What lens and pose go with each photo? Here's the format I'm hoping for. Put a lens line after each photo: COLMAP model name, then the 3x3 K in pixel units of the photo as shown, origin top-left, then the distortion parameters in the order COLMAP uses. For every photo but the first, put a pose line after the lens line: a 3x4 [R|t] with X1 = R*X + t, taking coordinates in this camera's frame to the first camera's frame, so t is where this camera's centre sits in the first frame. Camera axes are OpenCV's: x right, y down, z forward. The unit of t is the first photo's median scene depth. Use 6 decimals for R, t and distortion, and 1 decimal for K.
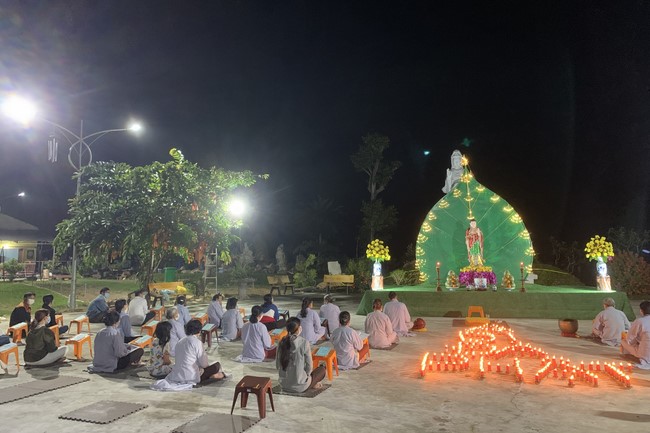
lens RADIAL K [[479.0, 0, 324.3], [0, 479.0, 181.3], [0, 0, 1]] dist [-0.003124, -0.003068]
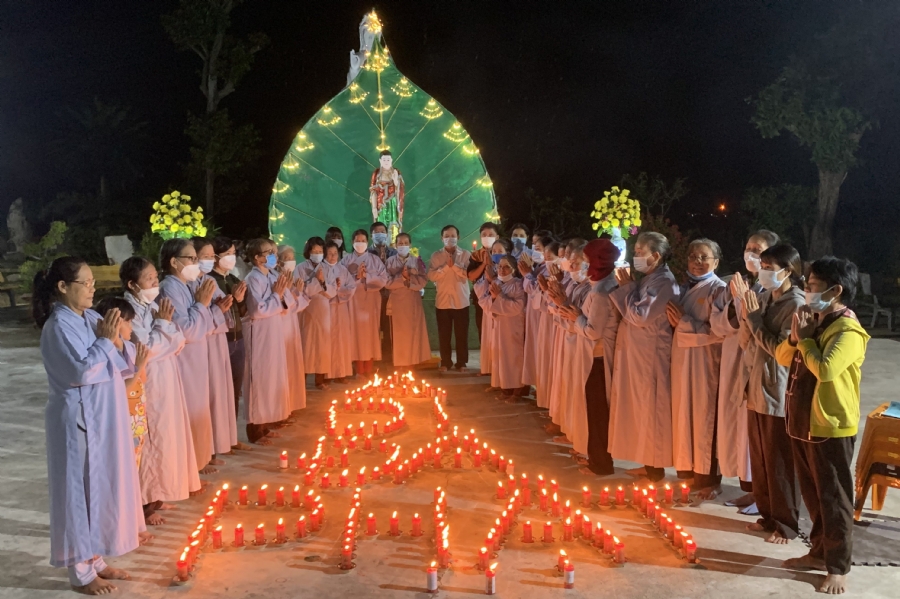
lens RADIAL K [[822.6, 0, 420.7], [0, 822.6, 300.6], [0, 0, 1]] dist [0.069874, -0.008871]
pose [[0.951381, -0.034937, 0.306029, 0.088126], [-0.042710, 0.968985, 0.243401, 0.022839], [-0.305041, -0.244637, 0.920382, 0.198626]]
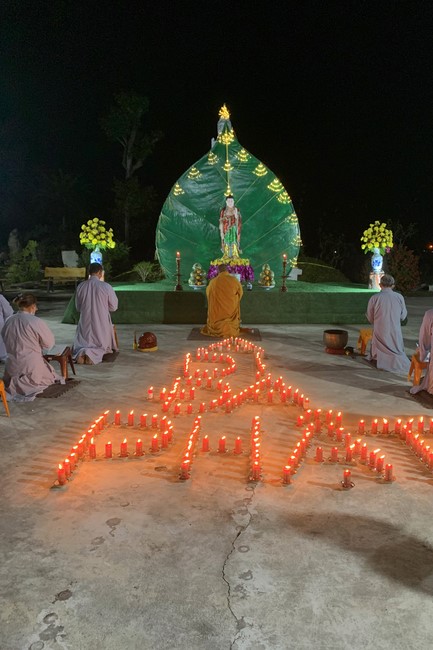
lens RADIAL K [[473.9, 0, 239.4], [0, 473.9, 324.9], [0, 0, 1]] dist [0.045978, -0.001969]
pose [[0.959819, -0.027757, 0.279245, 0.113256], [-0.059983, 0.951805, 0.300782, 0.047768], [-0.274135, -0.305447, 0.911895, 0.261239]]
